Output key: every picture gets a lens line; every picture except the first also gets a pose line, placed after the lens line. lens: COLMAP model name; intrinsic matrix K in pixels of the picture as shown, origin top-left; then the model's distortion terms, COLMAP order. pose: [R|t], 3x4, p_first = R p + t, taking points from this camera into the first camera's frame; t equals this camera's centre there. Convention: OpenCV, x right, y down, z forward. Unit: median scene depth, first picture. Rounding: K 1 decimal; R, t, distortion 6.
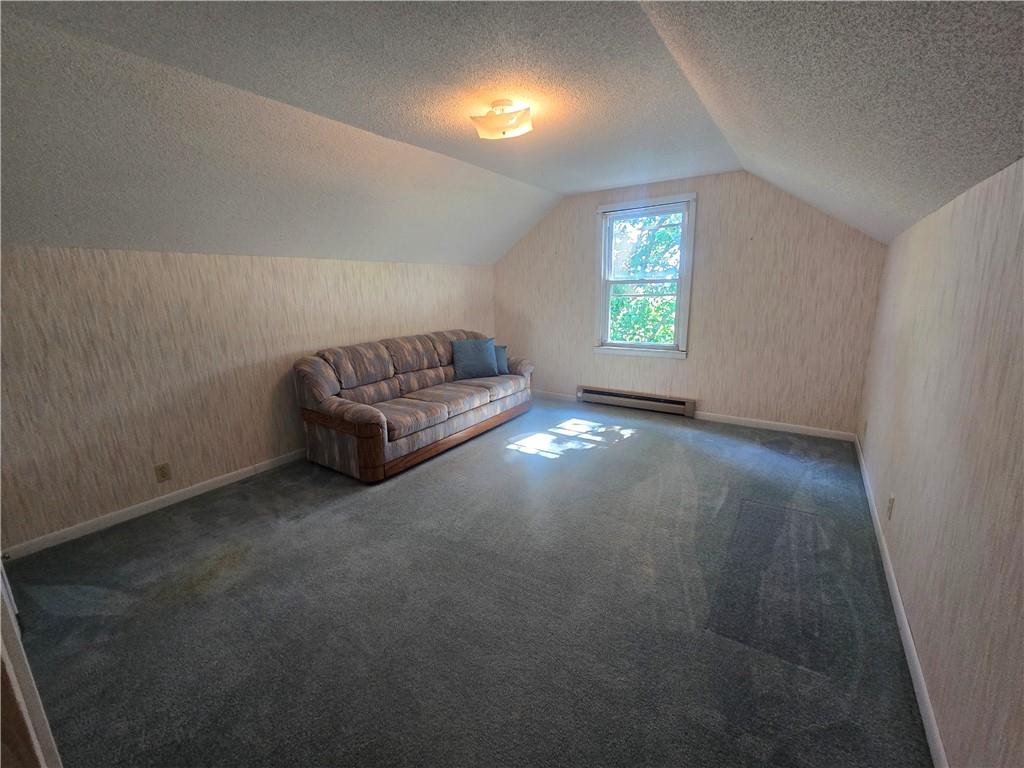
lens RADIAL K [[420.6, 0, 509.7], [0, 420.6, 386.9], [0, 0, 1]] dist [-0.001124, 0.000505]
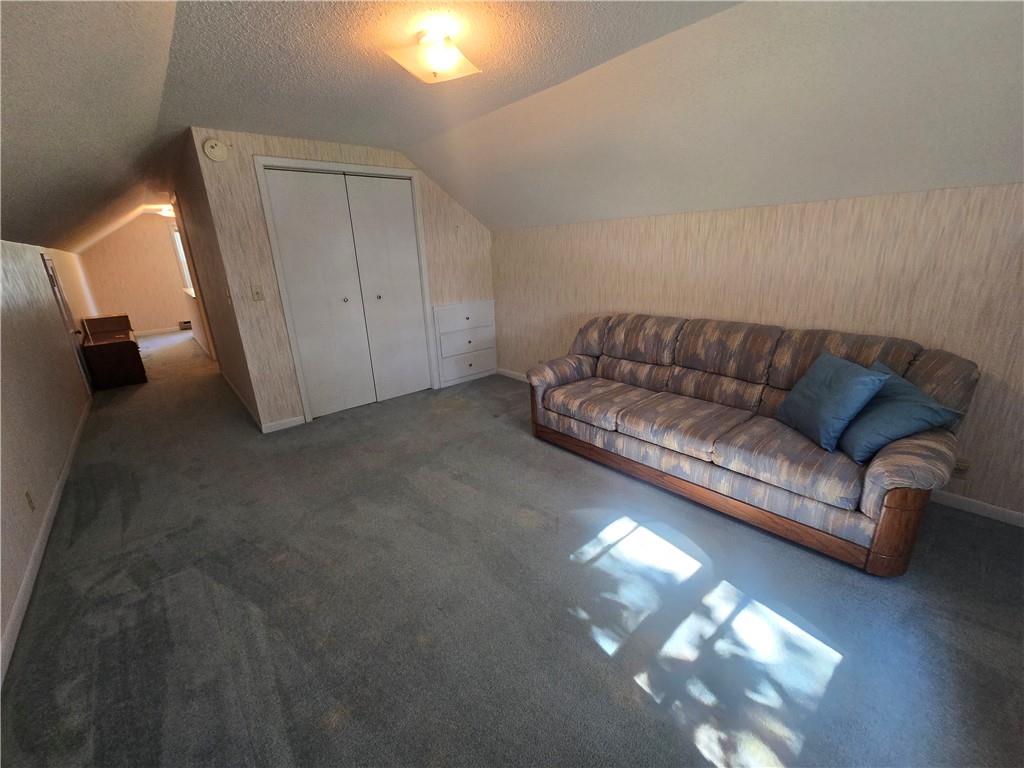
lens RADIAL K [[420.6, 0, 509.7], [0, 420.6, 386.9], [0, 0, 1]] dist [-0.001124, 0.000505]
pose [[-0.225695, 0.344215, -0.911360, 0.540933], [-0.176763, 0.905501, 0.385776, -0.247450], [0.958027, 0.248162, -0.143523, 0.858225]]
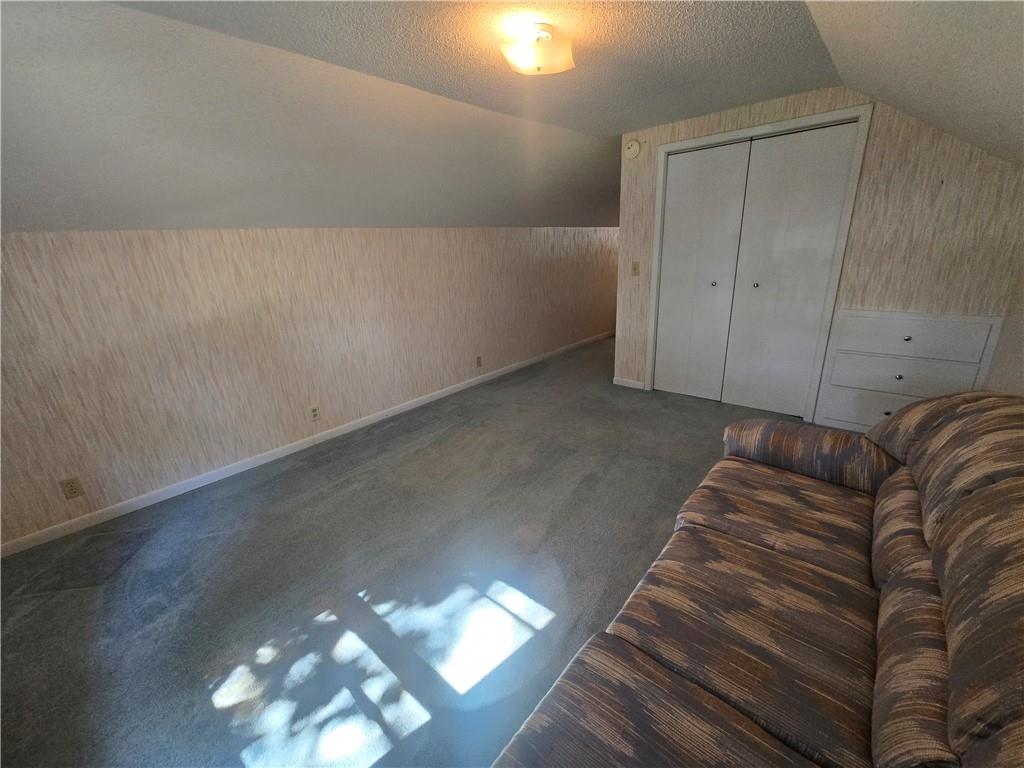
lens RADIAL K [[424.5, 0, 512.1], [0, 424.5, 386.9], [0, 0, 1]] dist [0.001548, 0.000297]
pose [[-0.993027, 0.050266, 0.106634, -0.016511], [0.098436, 0.851273, 0.515407, -0.314702], [-0.064867, 0.522310, -0.850285, 1.244527]]
